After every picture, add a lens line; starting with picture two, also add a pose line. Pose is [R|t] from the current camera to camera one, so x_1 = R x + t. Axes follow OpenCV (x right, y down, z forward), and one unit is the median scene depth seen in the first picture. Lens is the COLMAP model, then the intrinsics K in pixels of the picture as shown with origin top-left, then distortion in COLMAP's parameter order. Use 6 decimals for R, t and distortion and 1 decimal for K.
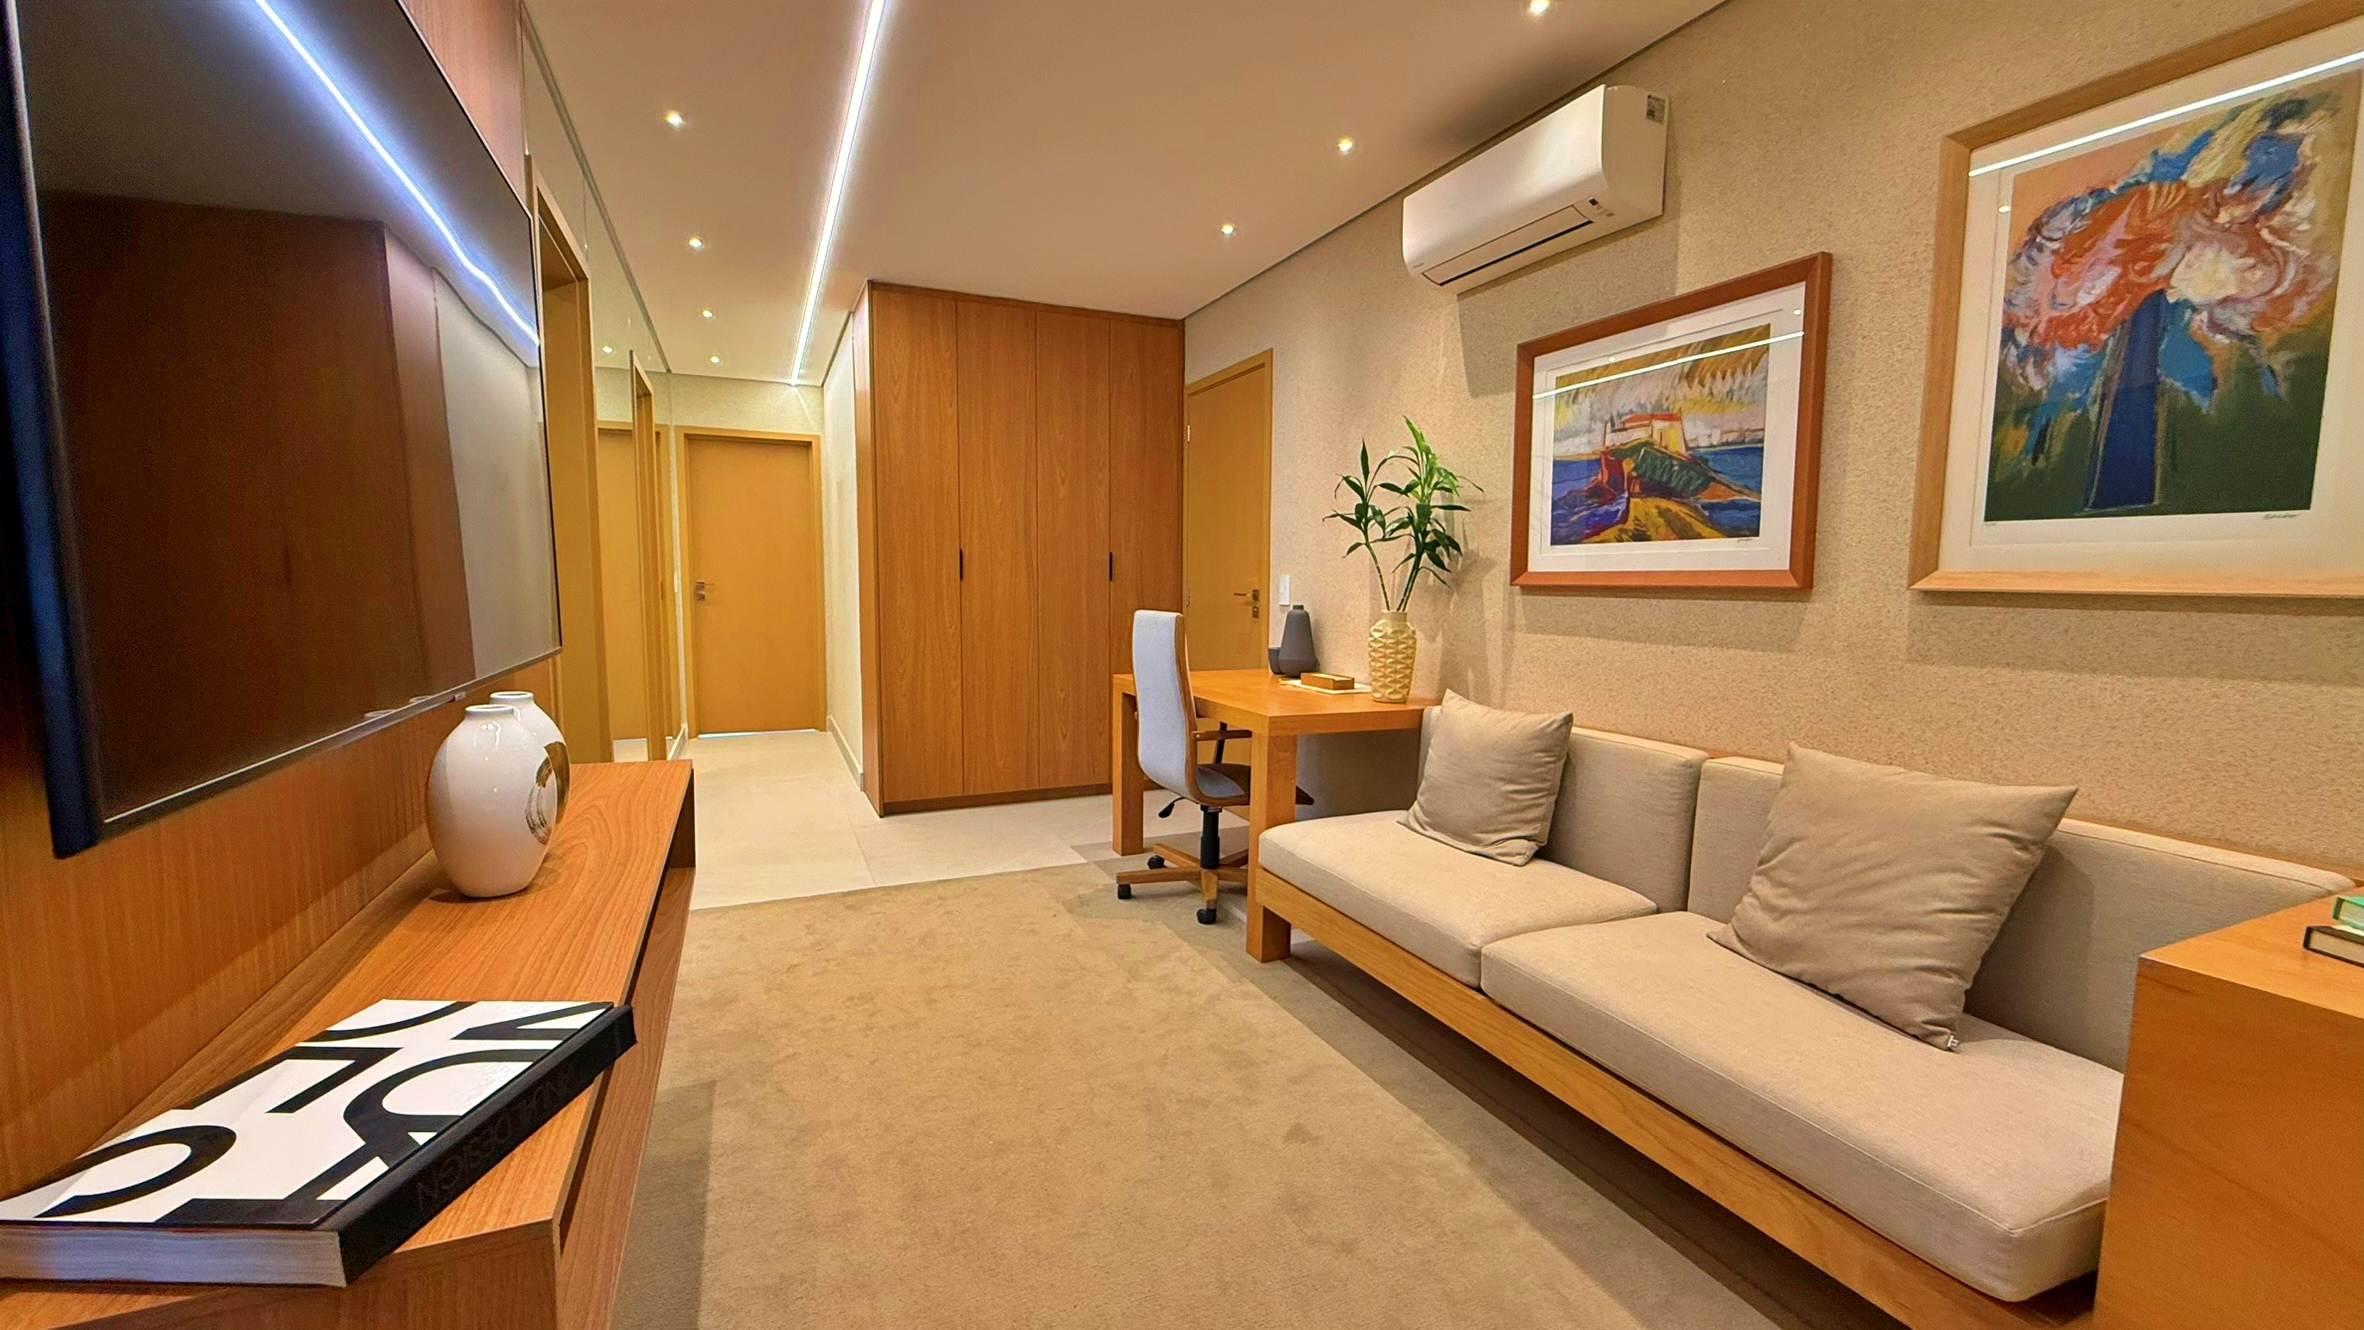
lens RADIAL K [[940.8, 0, 1171.4], [0, 940.8, 665.3], [0, 0, 1]] dist [0.000813, -0.000625]
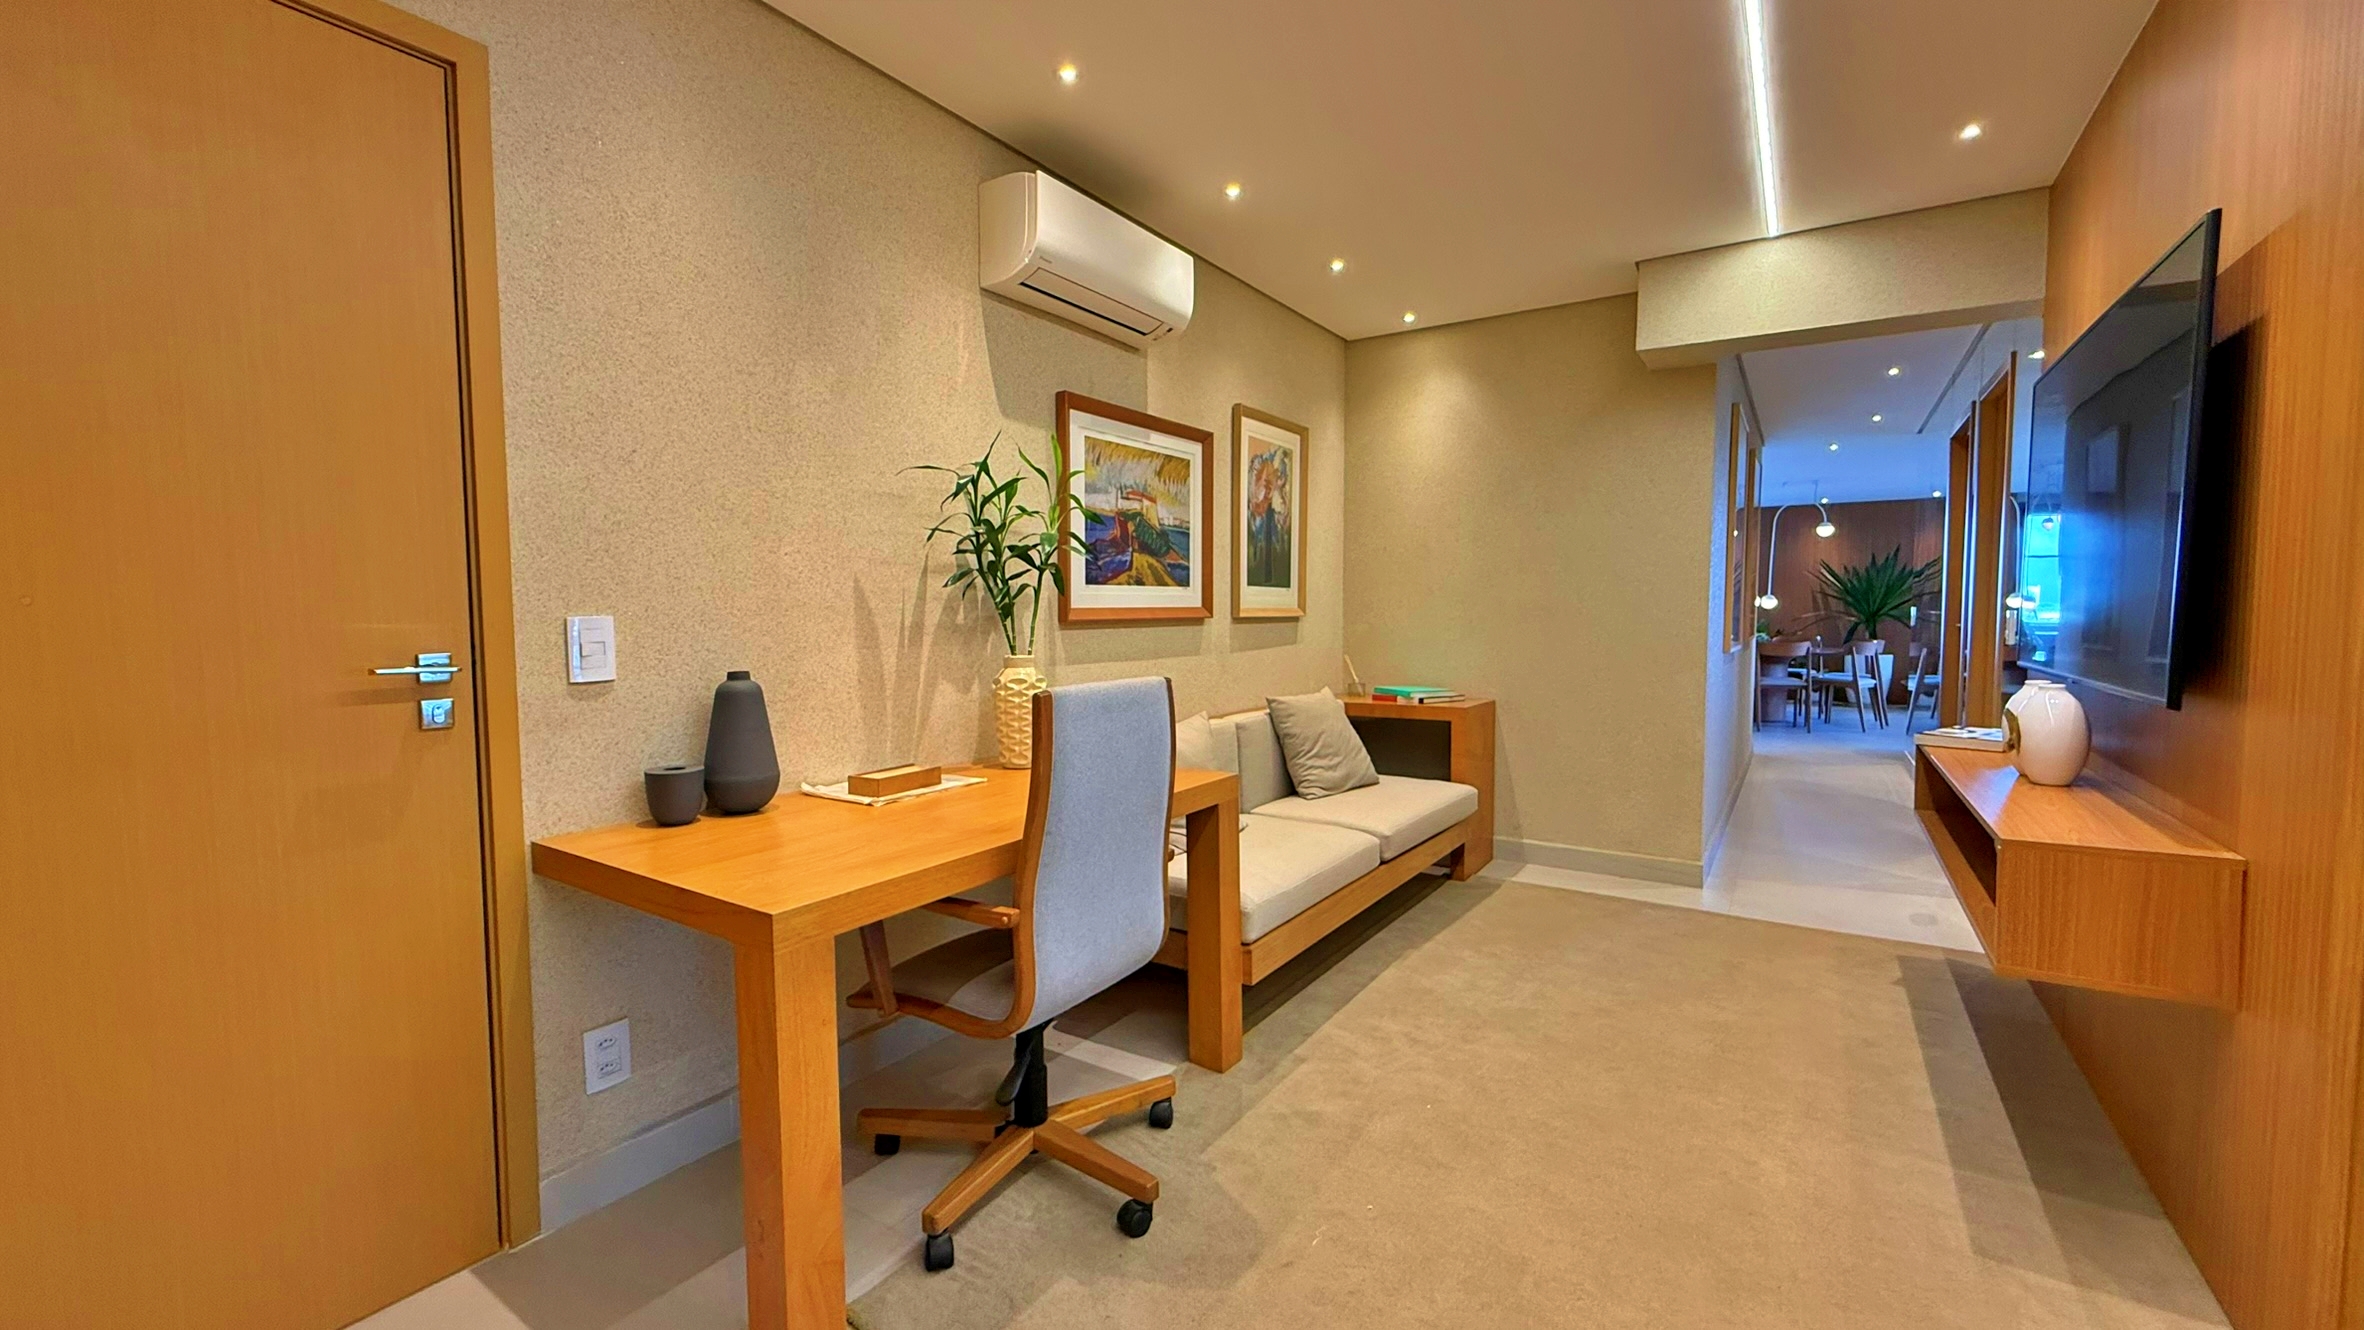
lens RADIAL K [[940.8, 0, 1171.6], [0, 940.8, 670.2], [0, 0, 1]] dist [0.000813, -0.000625]
pose [[-0.529948, -0.060097, 0.845898, -0.673203], [0.078727, 0.989692, 0.119635, -0.169926], [-0.844368, 0.129995, -0.519754, 1.682515]]
